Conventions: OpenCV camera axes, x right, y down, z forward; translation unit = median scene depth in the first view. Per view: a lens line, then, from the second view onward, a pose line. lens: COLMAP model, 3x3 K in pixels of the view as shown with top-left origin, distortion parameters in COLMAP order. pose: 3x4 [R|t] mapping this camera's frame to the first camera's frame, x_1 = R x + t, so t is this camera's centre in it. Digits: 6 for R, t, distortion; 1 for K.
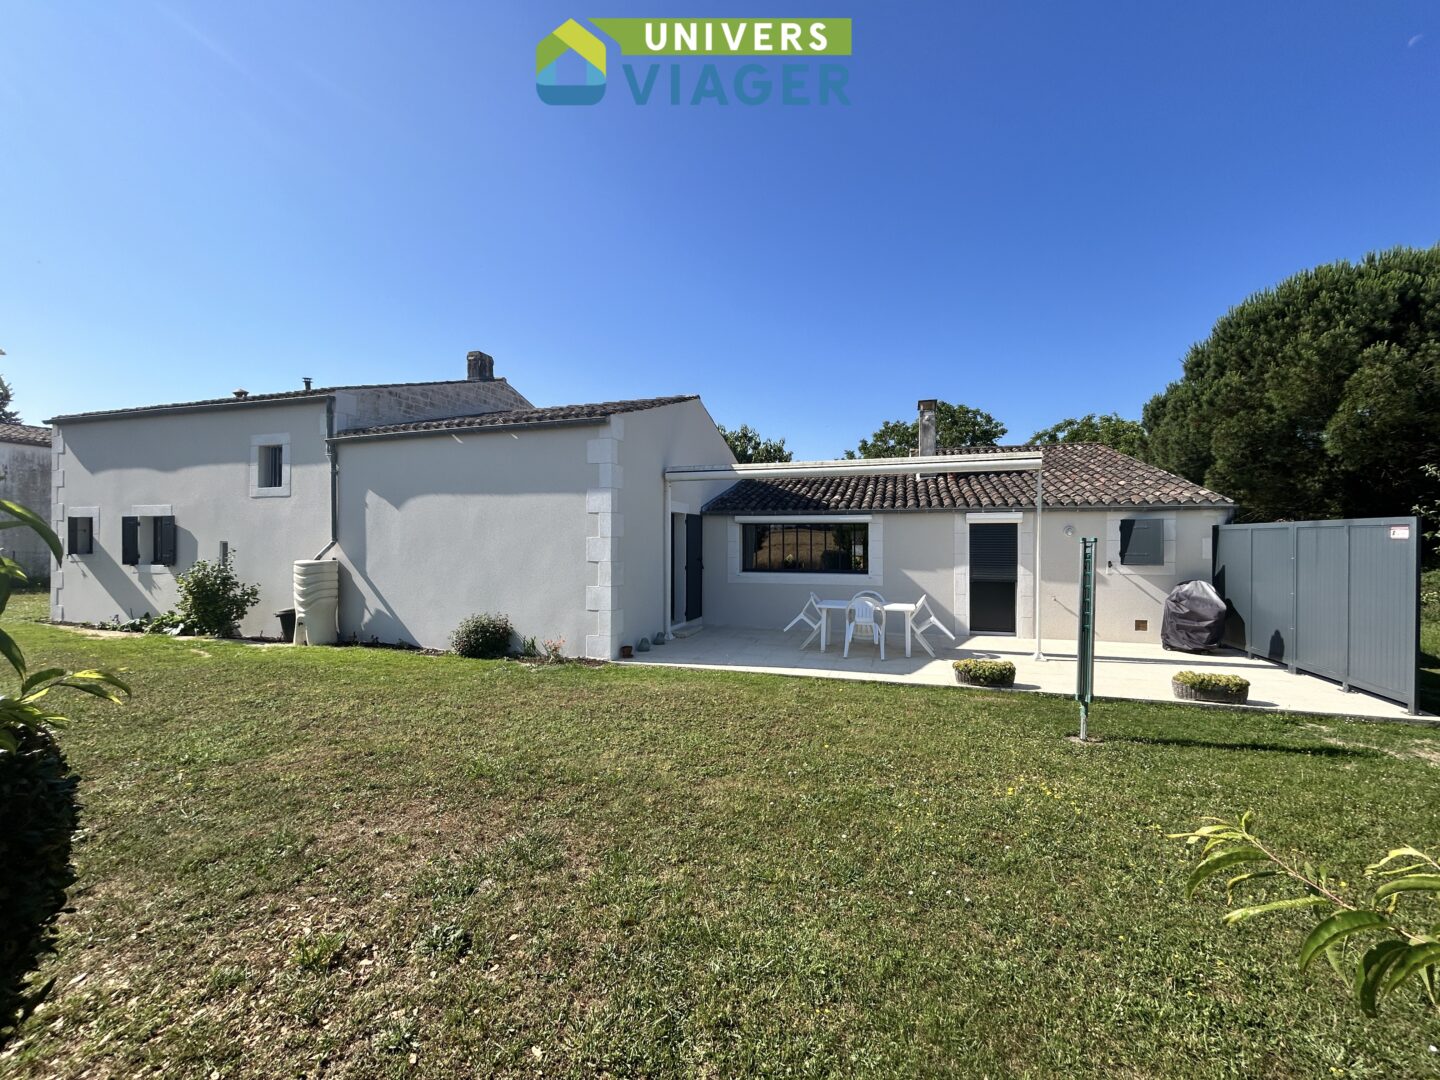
lens RADIAL K [[579.4, 0, 717.7], [0, 579.4, 545.2], [0, 0, 1]] dist [-0.004566, -0.000323]
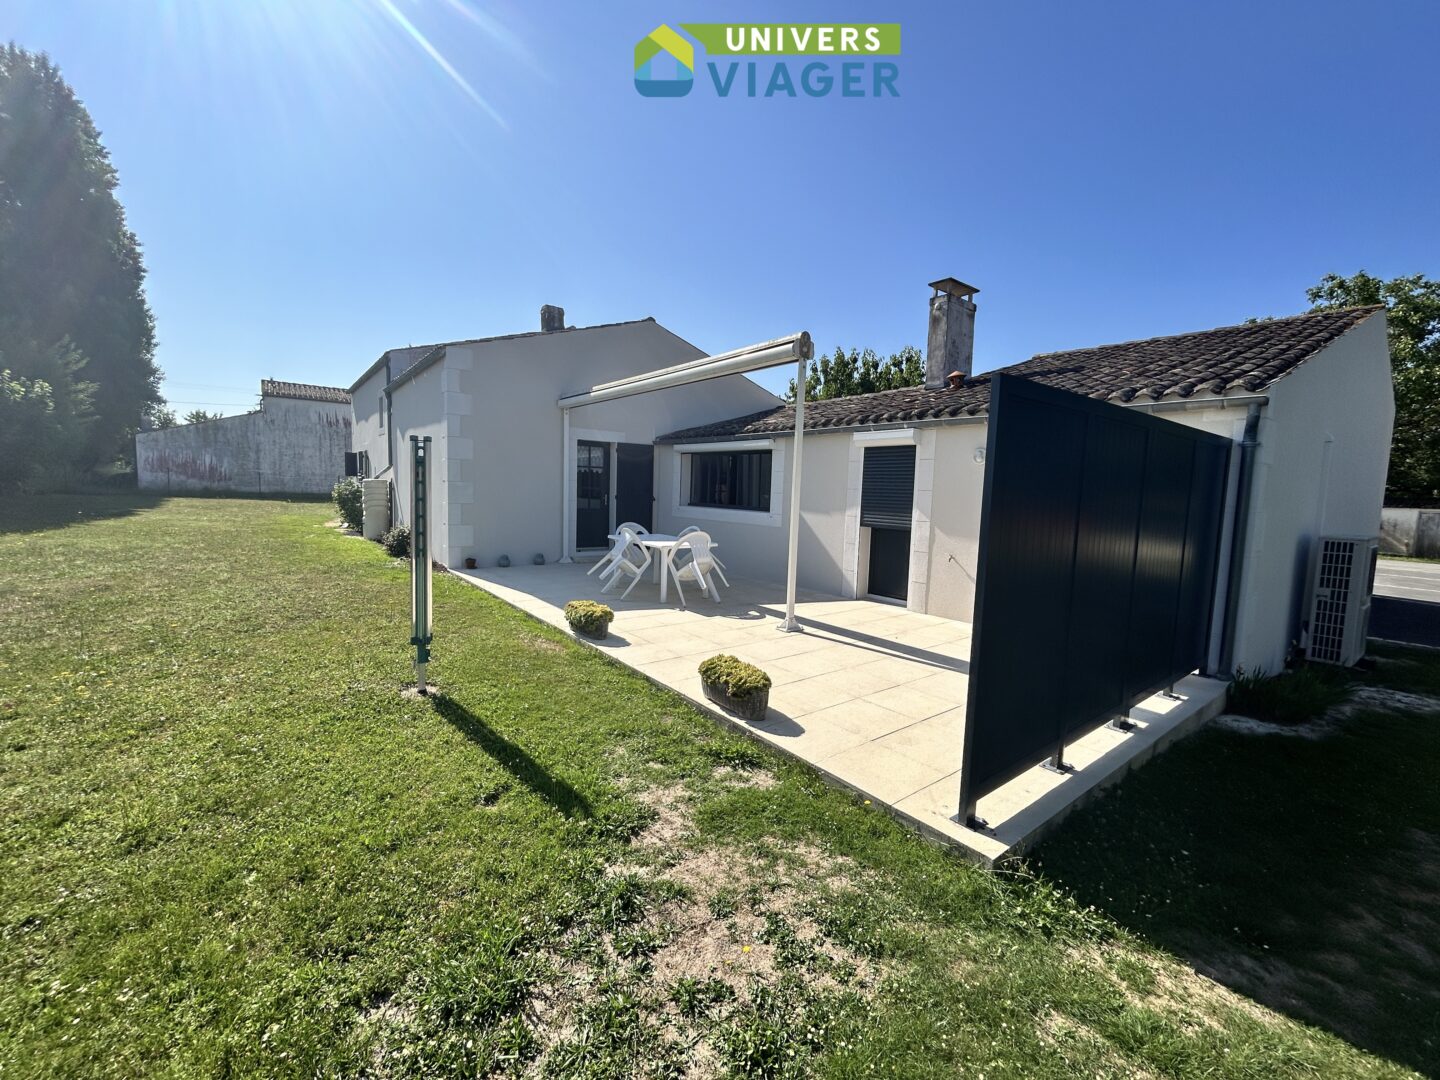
lens RADIAL K [[579.4, 0, 720.4], [0, 579.4, 535.1], [0, 0, 1]] dist [-0.004566, -0.000323]
pose [[0.821390, 0.073459, -0.565617, 0.701981], [-0.036181, 0.996385, 0.076864, 0.022375], [0.569219, -0.042671, 0.821078, 0.306920]]
